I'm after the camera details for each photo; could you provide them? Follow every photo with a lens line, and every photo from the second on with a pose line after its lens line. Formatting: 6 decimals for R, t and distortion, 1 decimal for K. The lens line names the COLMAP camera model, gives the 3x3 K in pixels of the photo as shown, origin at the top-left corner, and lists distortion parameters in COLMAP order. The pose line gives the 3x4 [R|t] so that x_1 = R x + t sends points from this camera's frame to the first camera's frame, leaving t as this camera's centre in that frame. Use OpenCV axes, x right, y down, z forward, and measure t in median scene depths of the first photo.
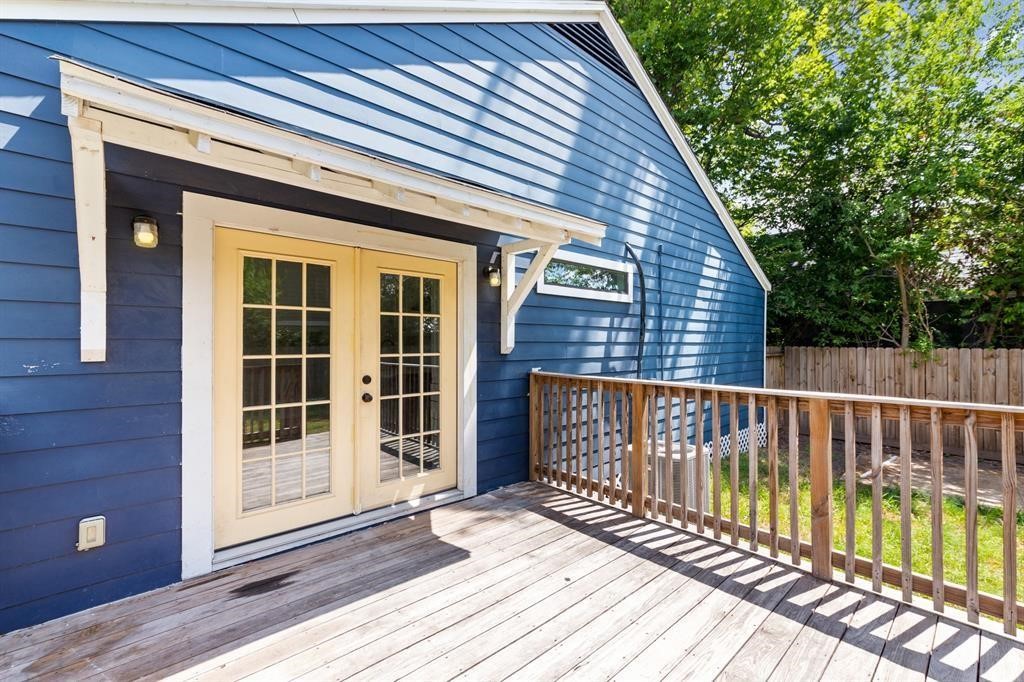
lens RADIAL K [[440.5, 0, 520.2], [0, 440.5, 339.3], [0, 0, 1]] dist [0.002470, 0.000381]
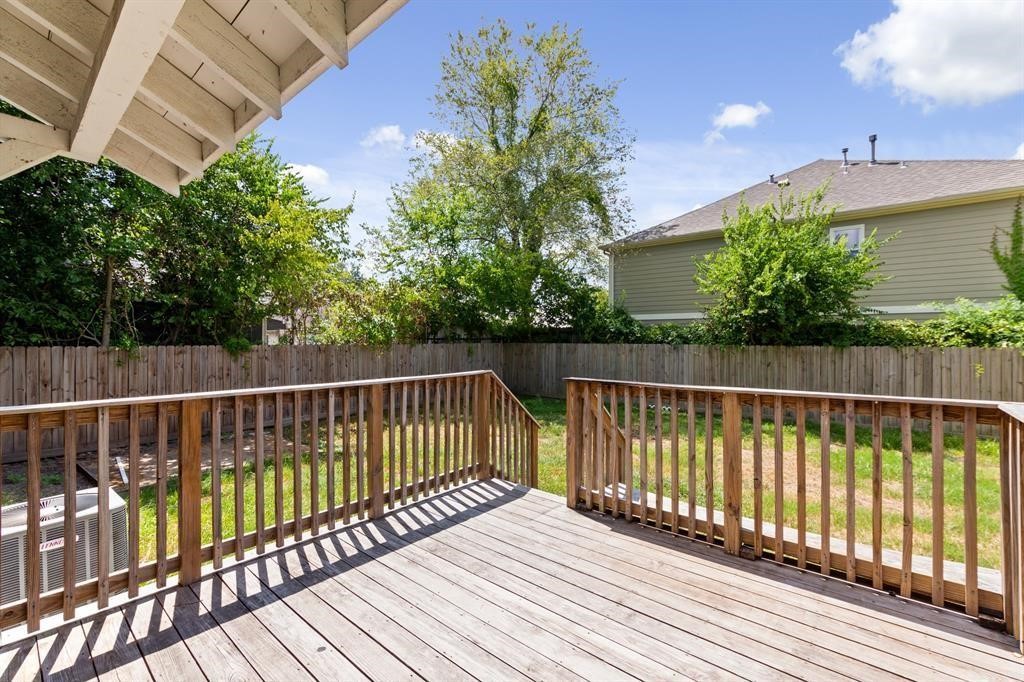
lens RADIAL K [[440.5, 0, 520.2], [0, 440.5, 339.3], [0, 0, 1]] dist [0.002470, 0.000381]
pose [[-0.126302, 0.001602, 0.991991, -0.248684], [-0.006603, 0.999975, -0.002455, 0.000815], [-0.991970, -0.006860, -0.126288, 0.267325]]
